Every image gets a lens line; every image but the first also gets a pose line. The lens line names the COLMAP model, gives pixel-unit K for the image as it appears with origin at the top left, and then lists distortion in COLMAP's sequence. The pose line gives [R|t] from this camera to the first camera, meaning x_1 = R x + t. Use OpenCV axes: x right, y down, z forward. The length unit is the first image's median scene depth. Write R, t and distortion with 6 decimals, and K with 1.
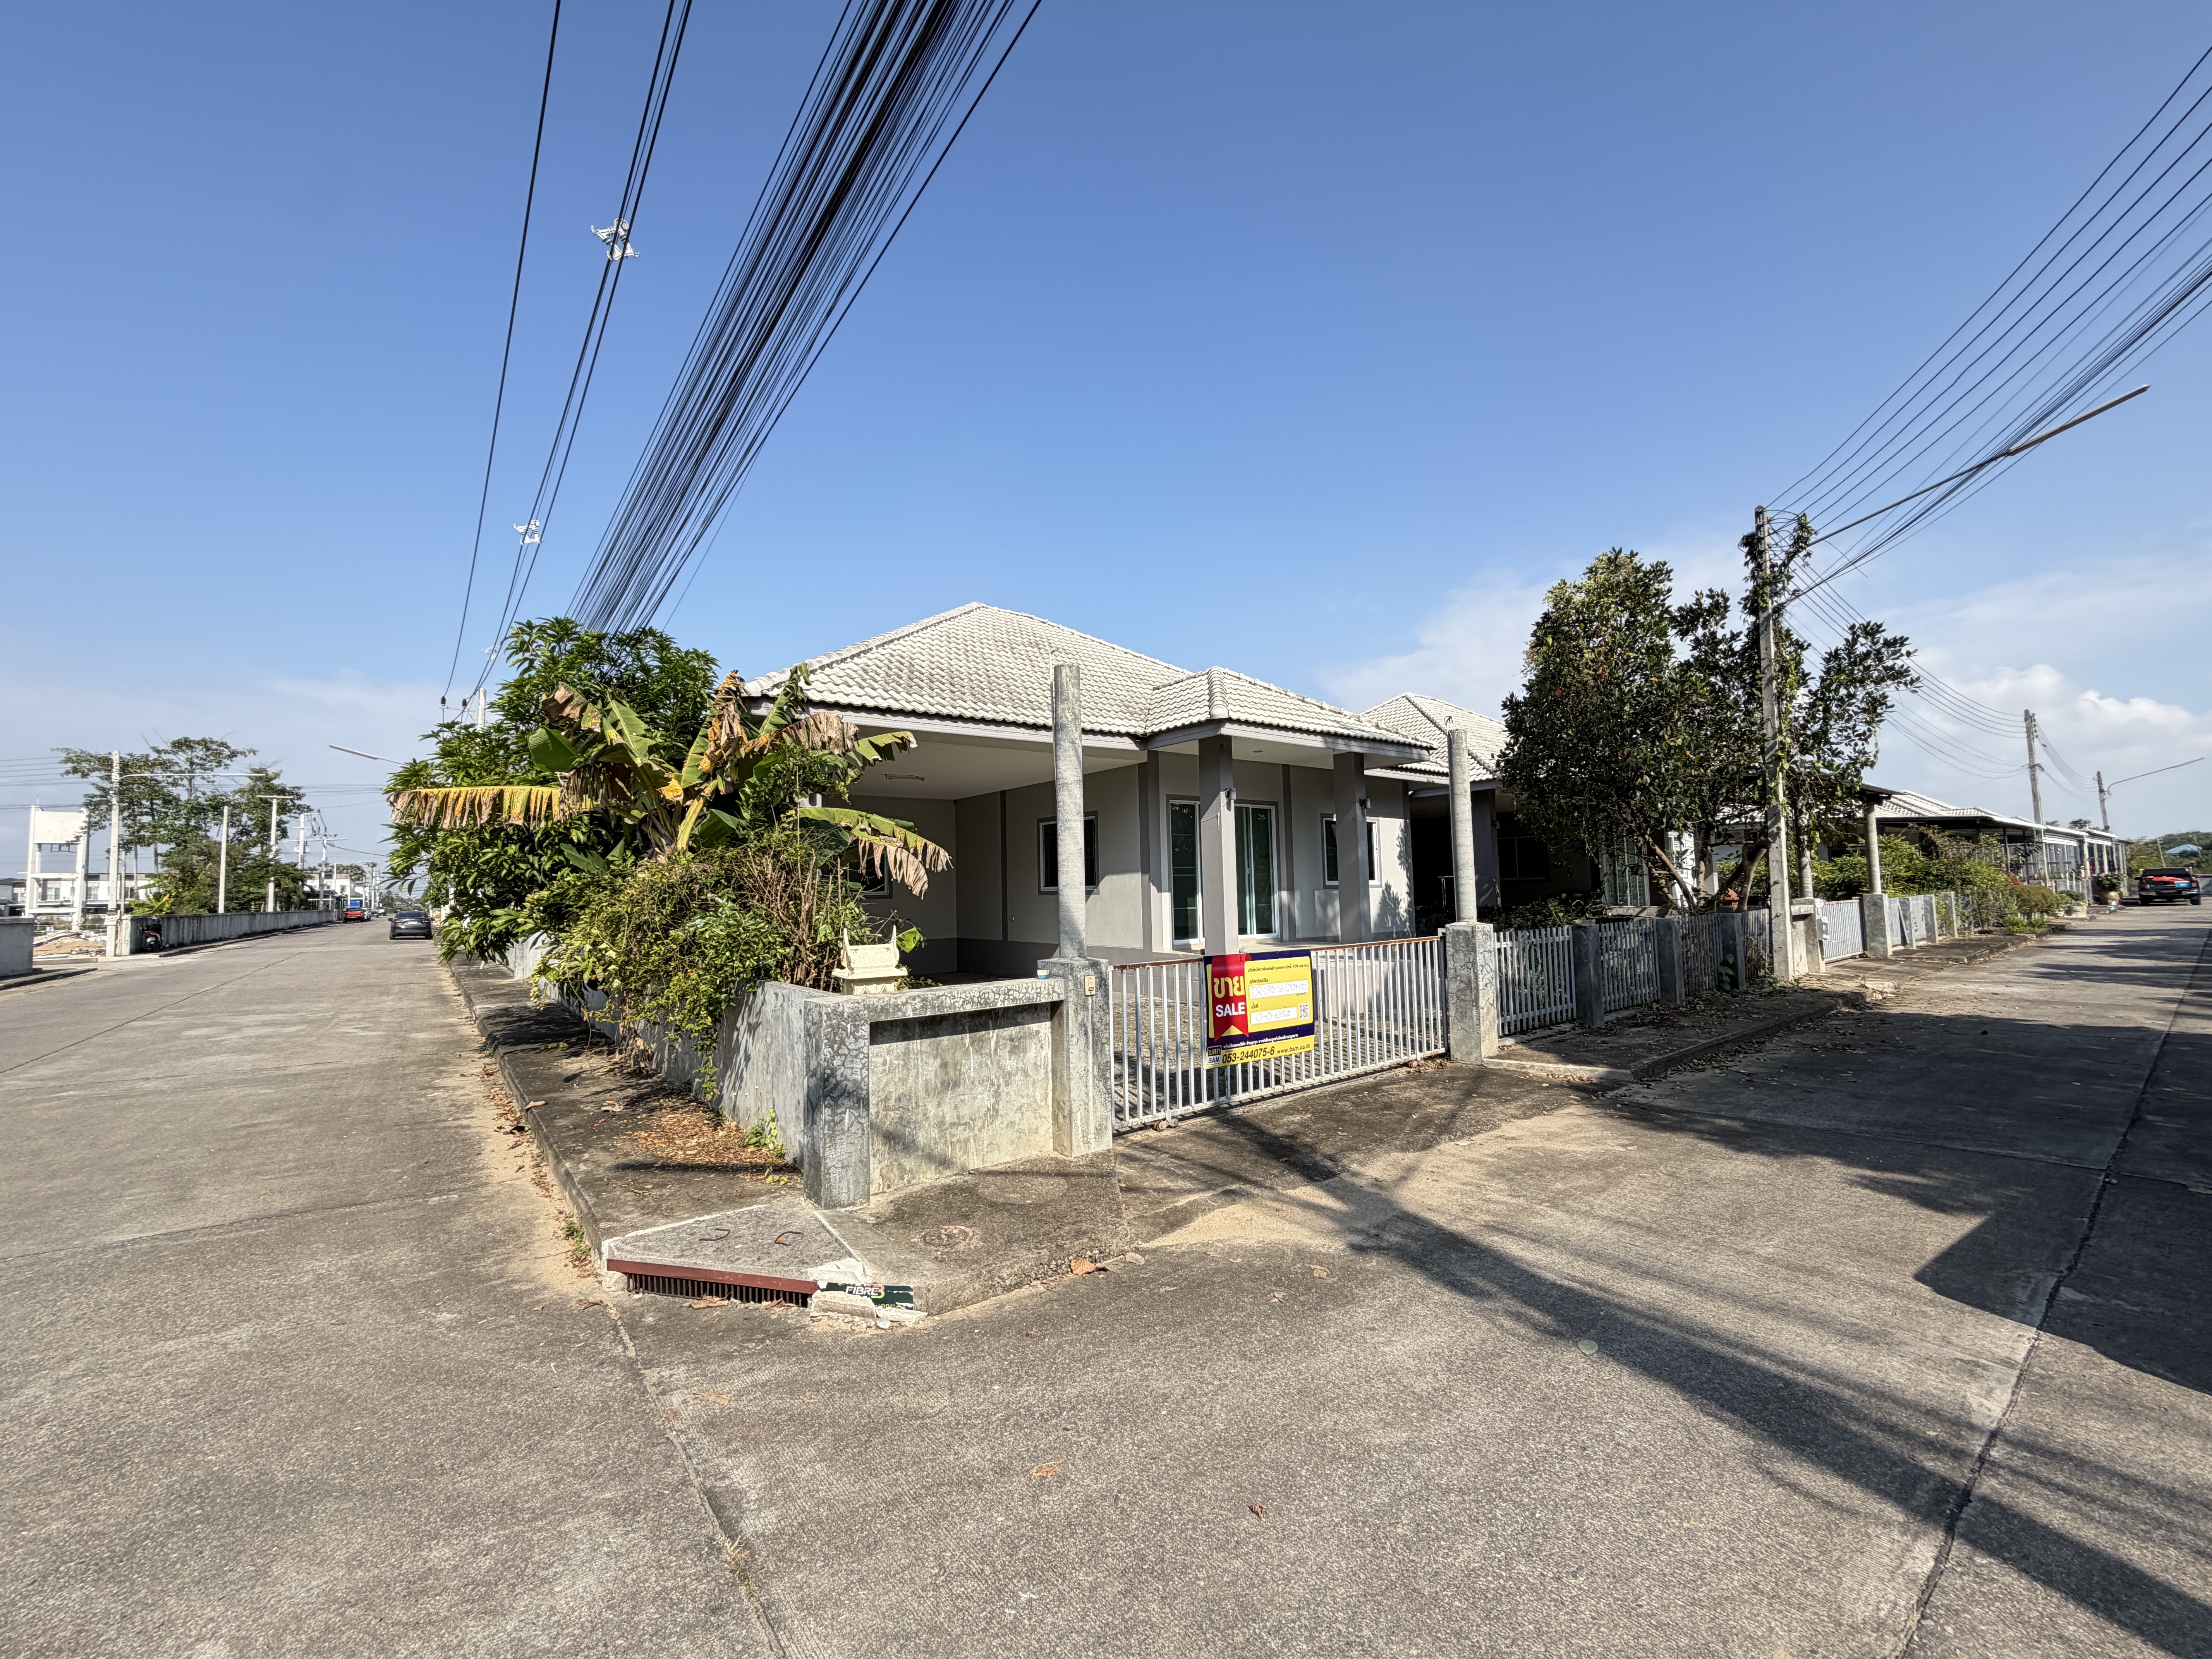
lens RADIAL K [[882.3, 0, 1101.0], [0, 882.3, 828.9], [0, 0, 1]] dist [0.001193, 0.000022]
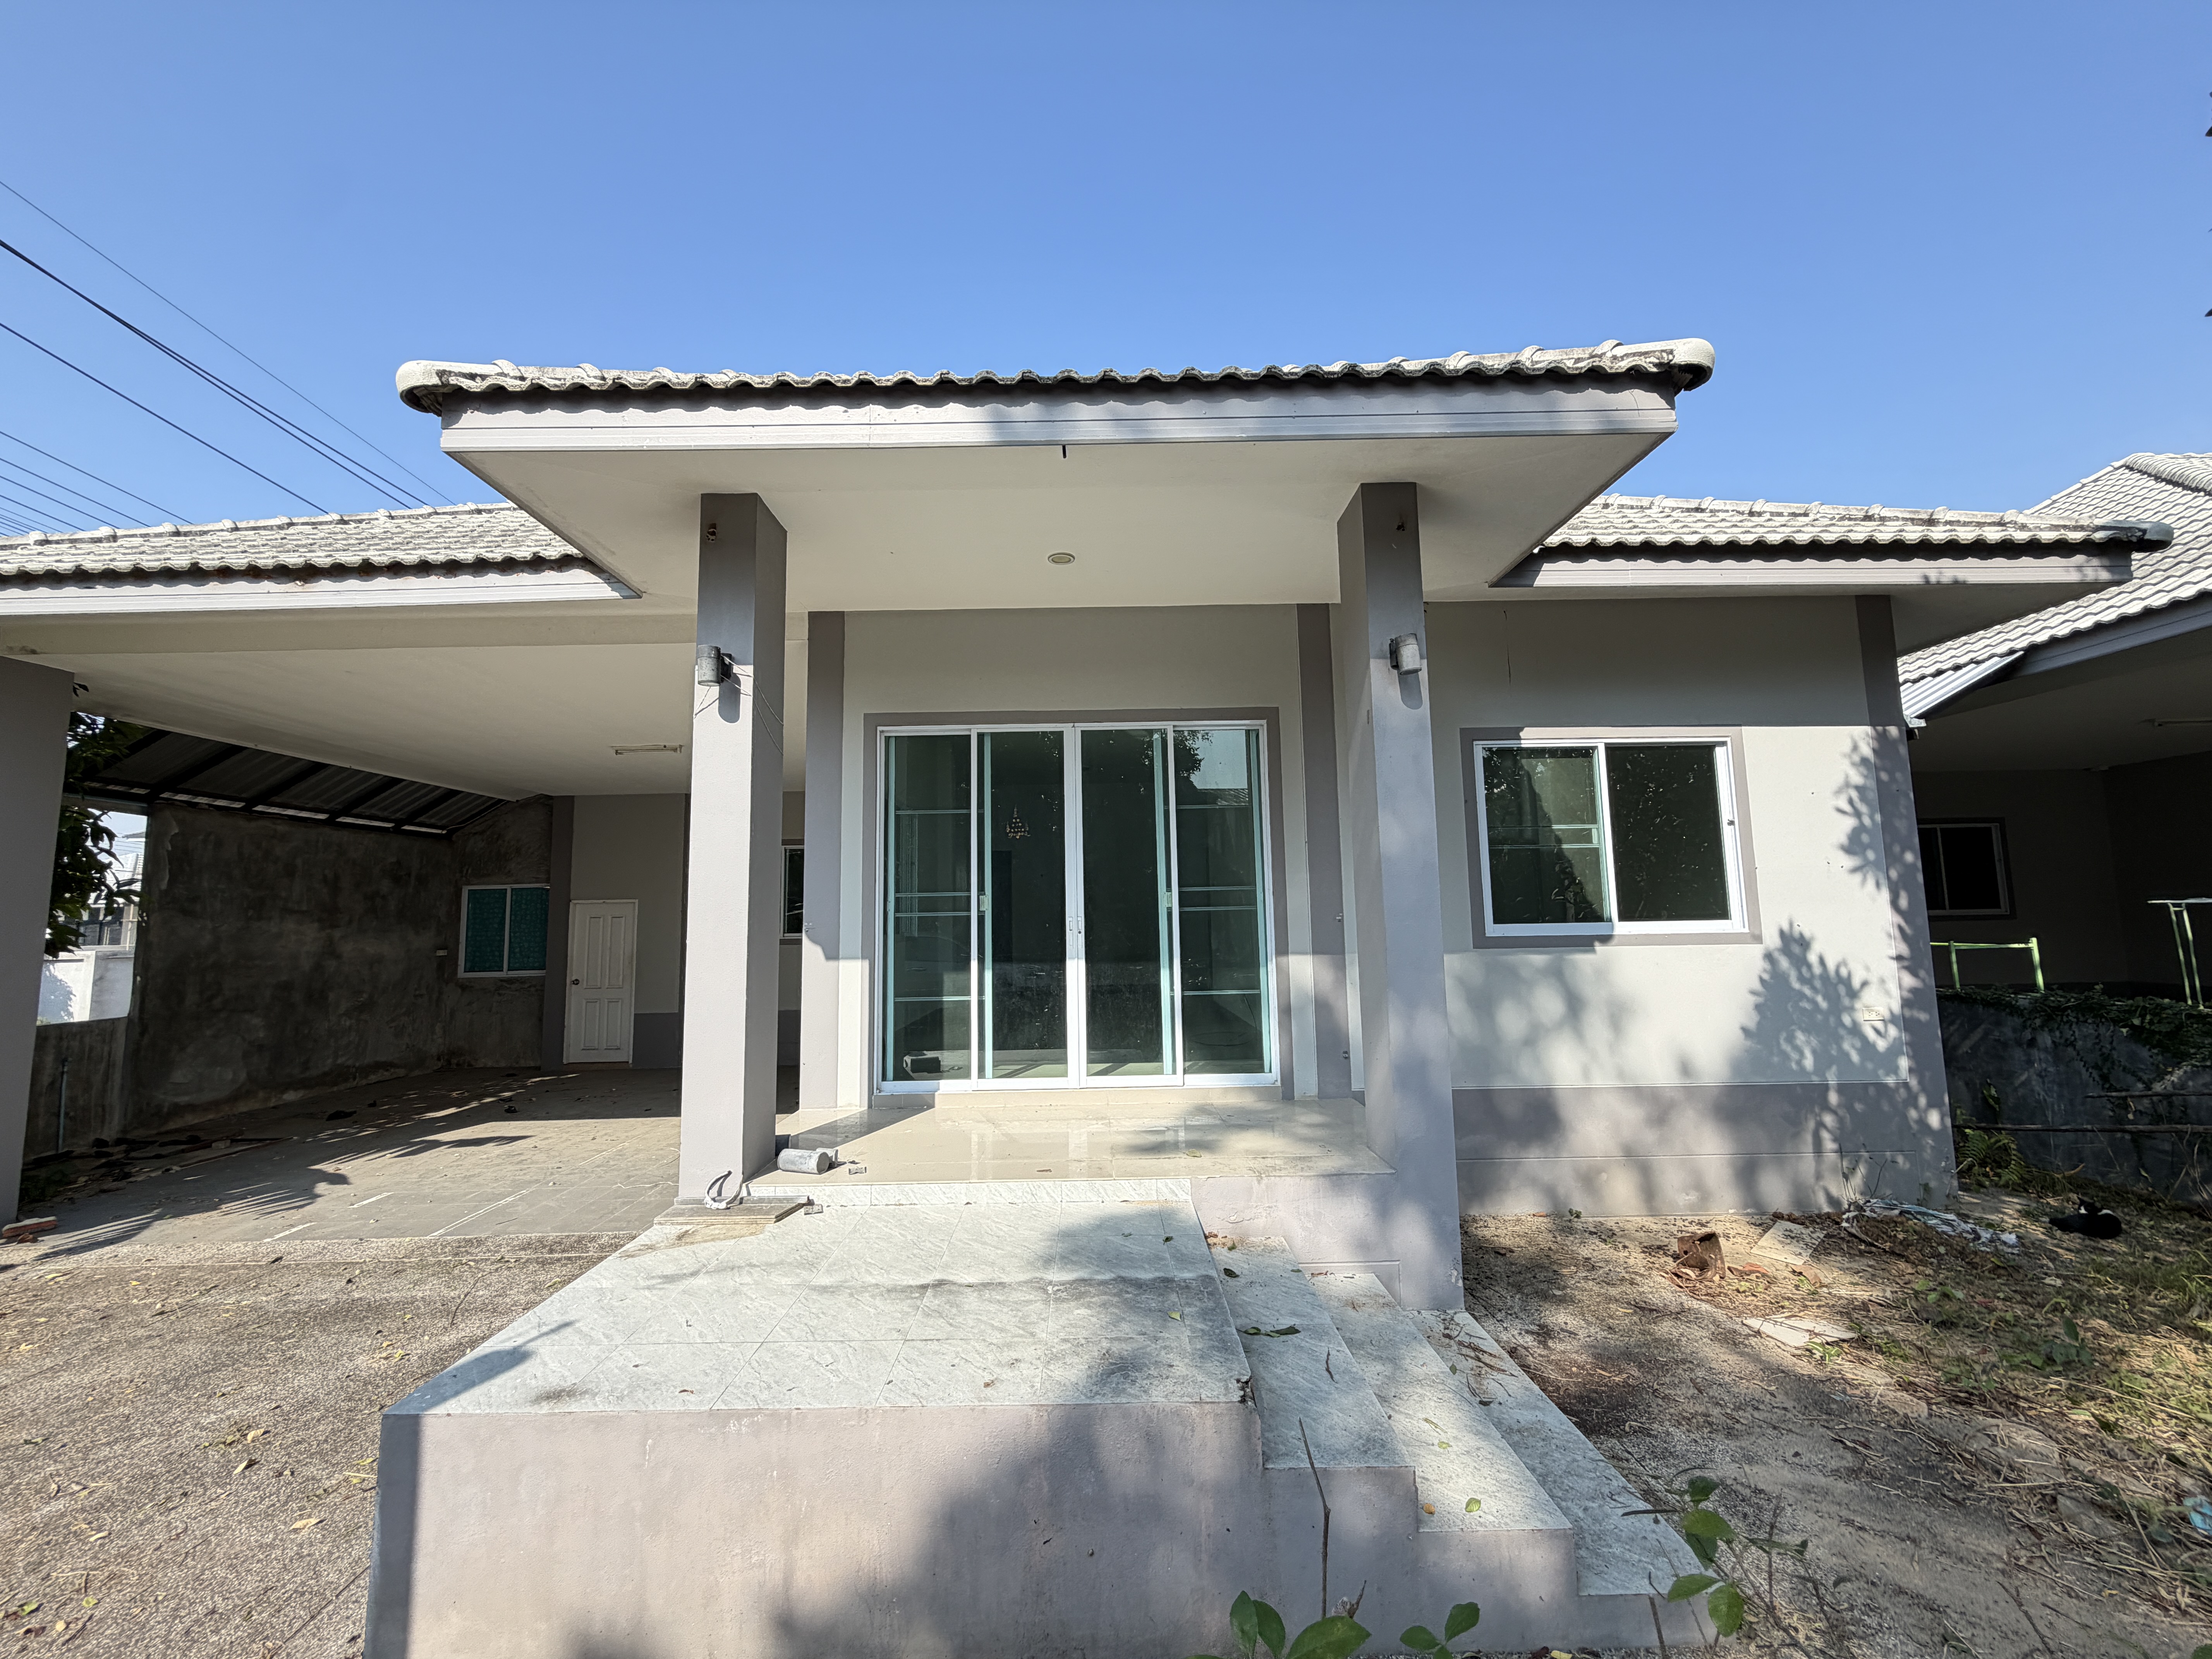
lens RADIAL K [[882.3, 0, 1099.8], [0, 882.3, 824.4], [0, 0, 1]] dist [0.001193, 0.000022]
pose [[0.796877, -0.060204, -0.601135, 0.818891], [0.043639, 0.998159, -0.042116, 0.067153], [0.602564, 0.007328, 0.798037, 1.525994]]
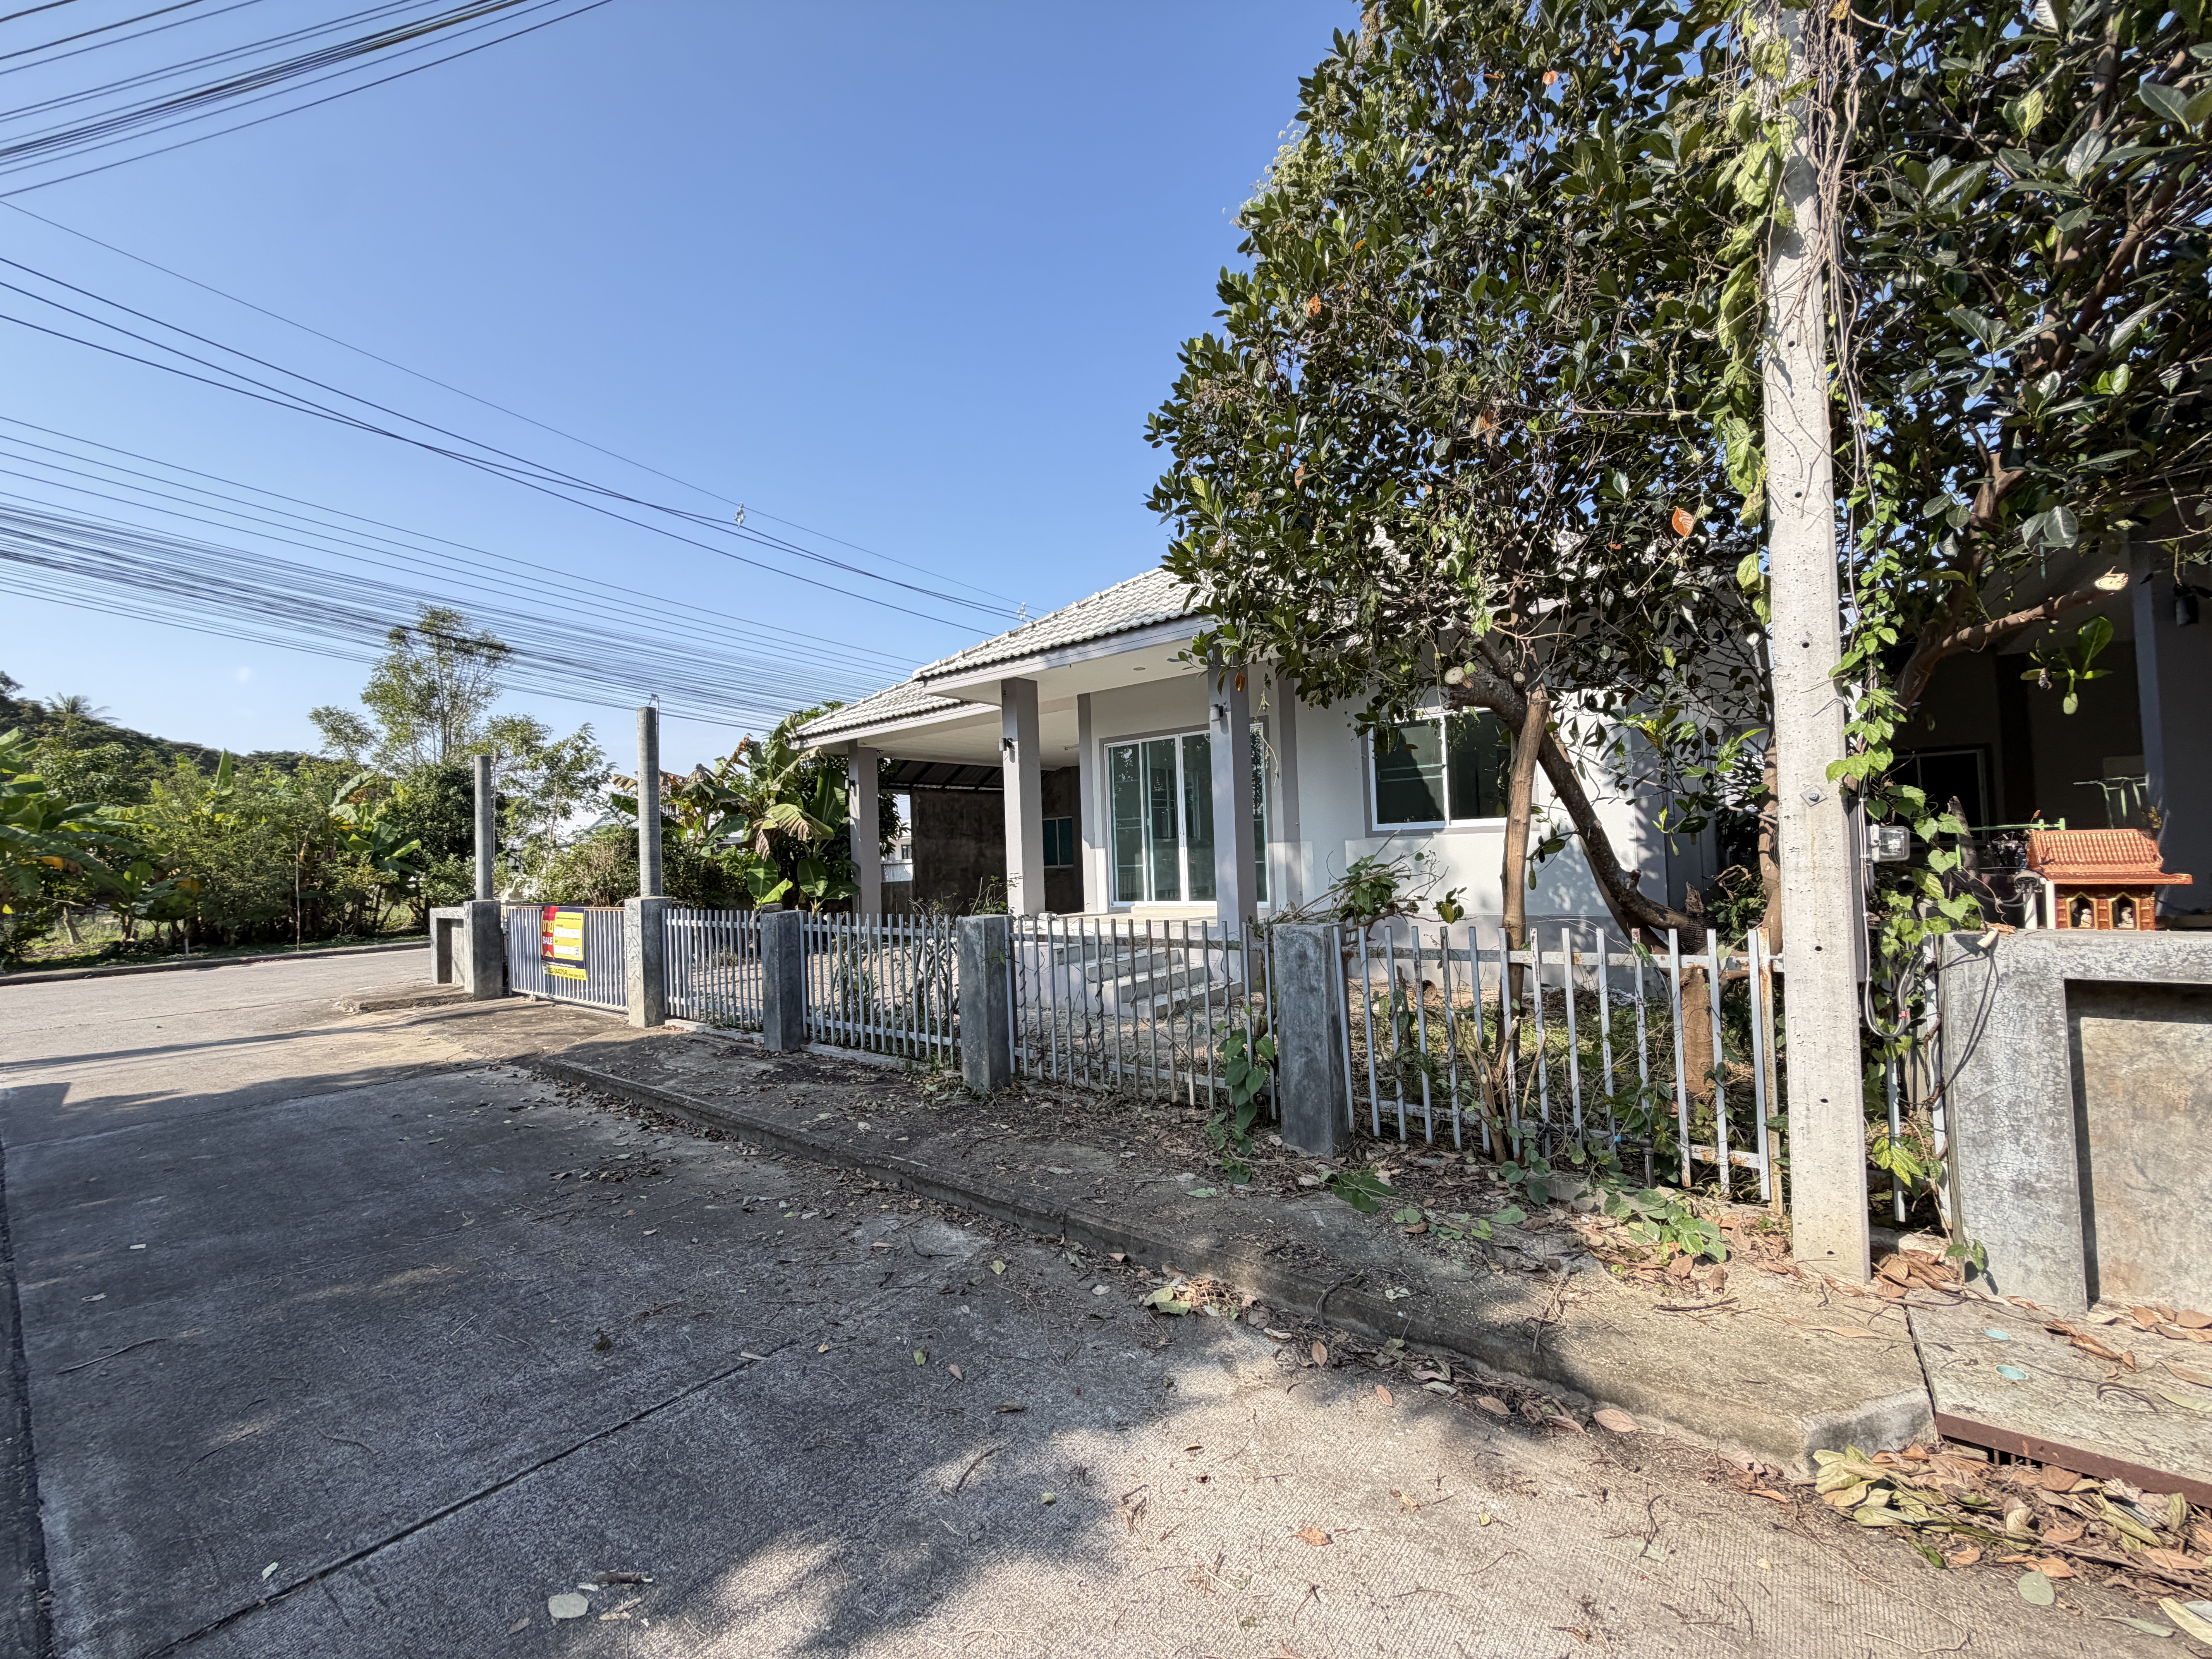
lens RADIAL K [[882.3, 0, 1095.0], [0, 882.3, 825.7], [0, 0, 1]] dist [0.001193, 0.000022]
pose [[0.243054, -0.019369, -0.969819, 1.927636], [0.099992, 0.994975, 0.005189, 0.088618], [0.964845, -0.098235, 0.243769, 1.580164]]
